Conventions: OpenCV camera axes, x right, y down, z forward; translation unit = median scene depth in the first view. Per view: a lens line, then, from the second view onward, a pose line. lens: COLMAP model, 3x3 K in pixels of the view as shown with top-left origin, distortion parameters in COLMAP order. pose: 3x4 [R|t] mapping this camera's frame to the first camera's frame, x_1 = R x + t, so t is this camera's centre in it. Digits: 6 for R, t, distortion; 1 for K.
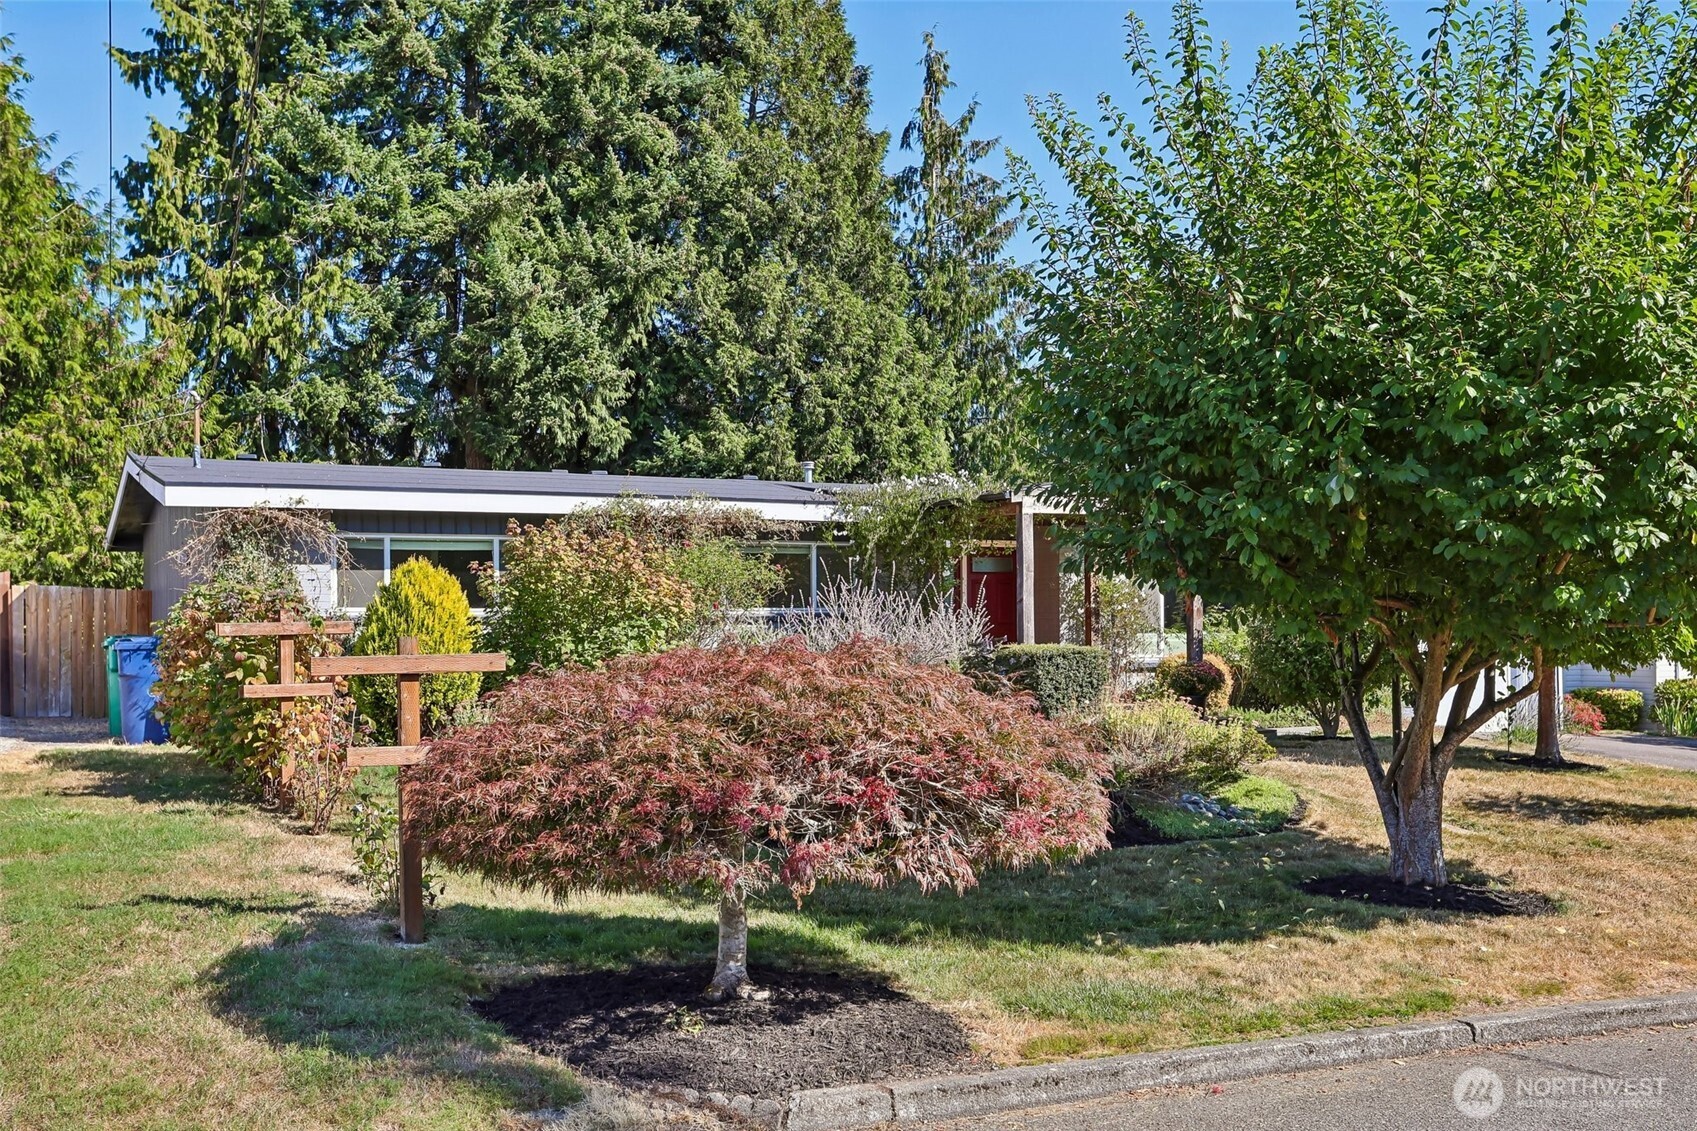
lens RADIAL K [[1769.5, 0, 848.4], [0, 1769.5, 577.4], [0, 0, 1]] dist [0.058202, 0.000000]
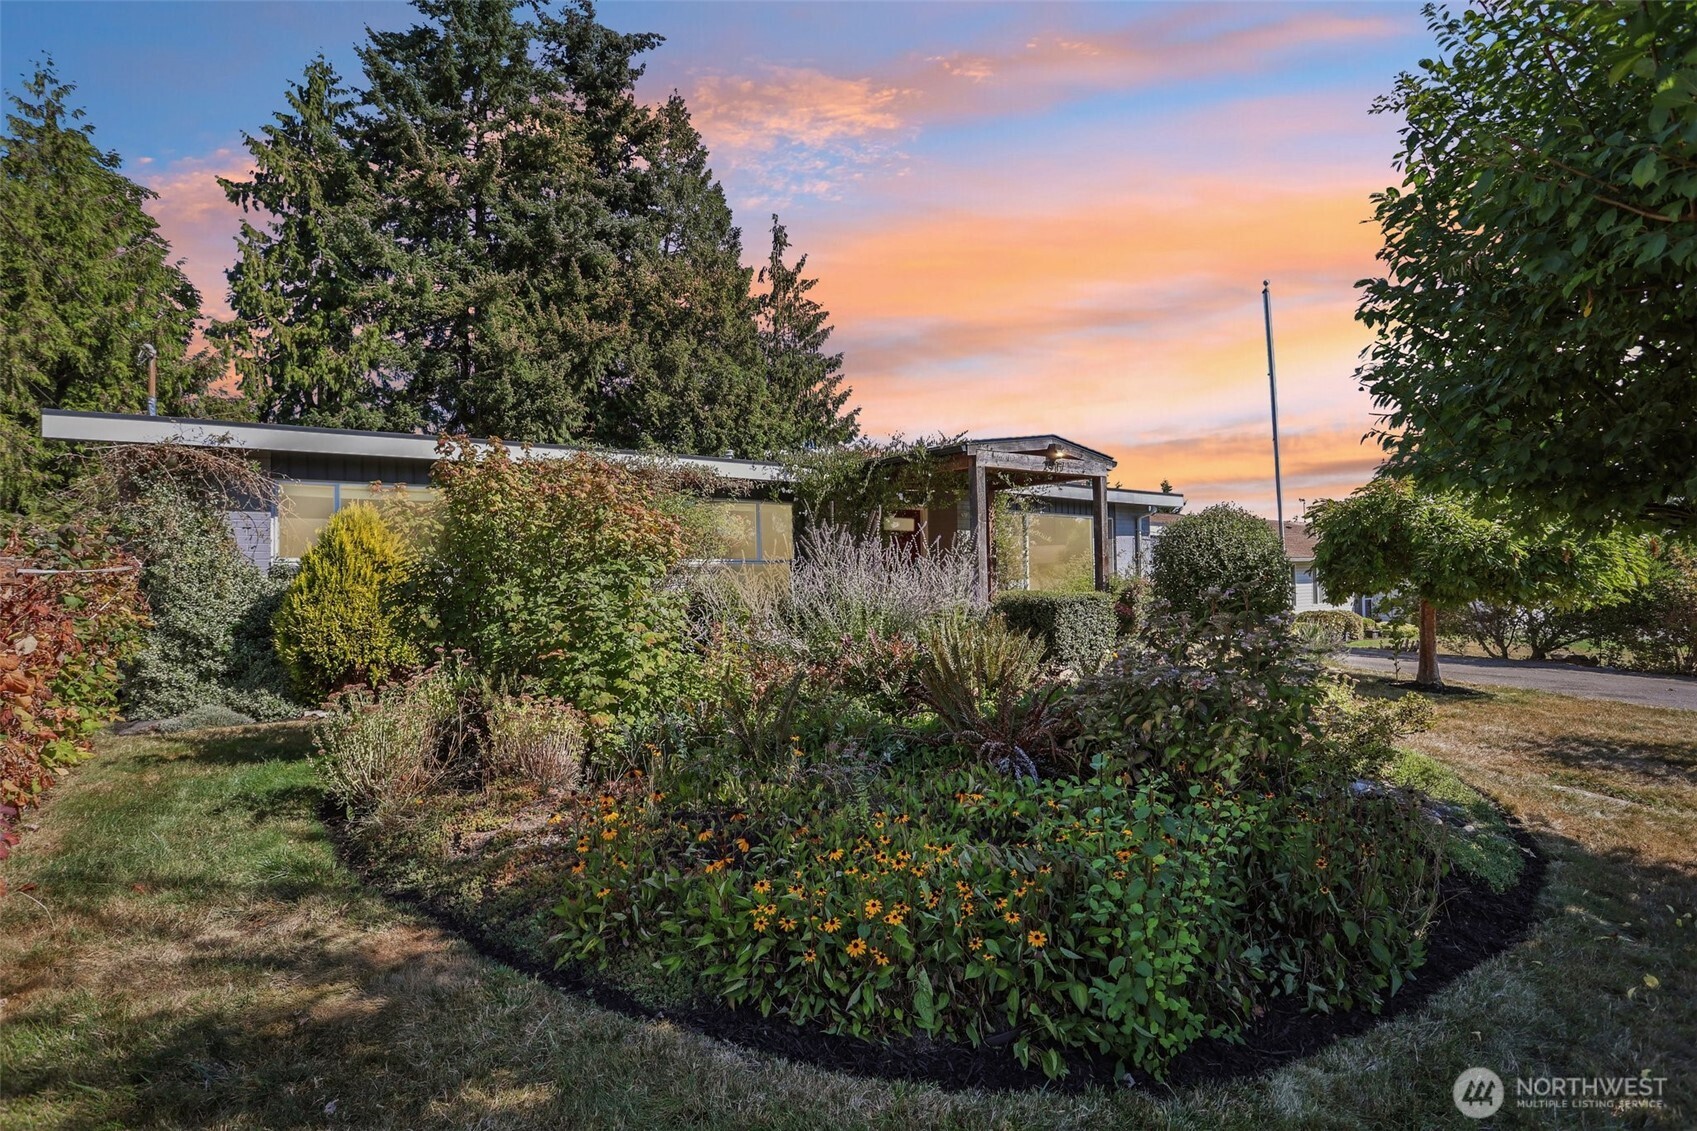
lens RADIAL K [[876.7, 0, 838.3], [0, 876.7, 540.3], [0, 0, 1]] dist [-0.031157, 0.004032]
pose [[0.986751, -0.001201, 0.162236, -0.033041], [0.003813, 0.999868, -0.015789, 0.007916], [-0.162195, 0.016199, 0.986626, 0.242287]]
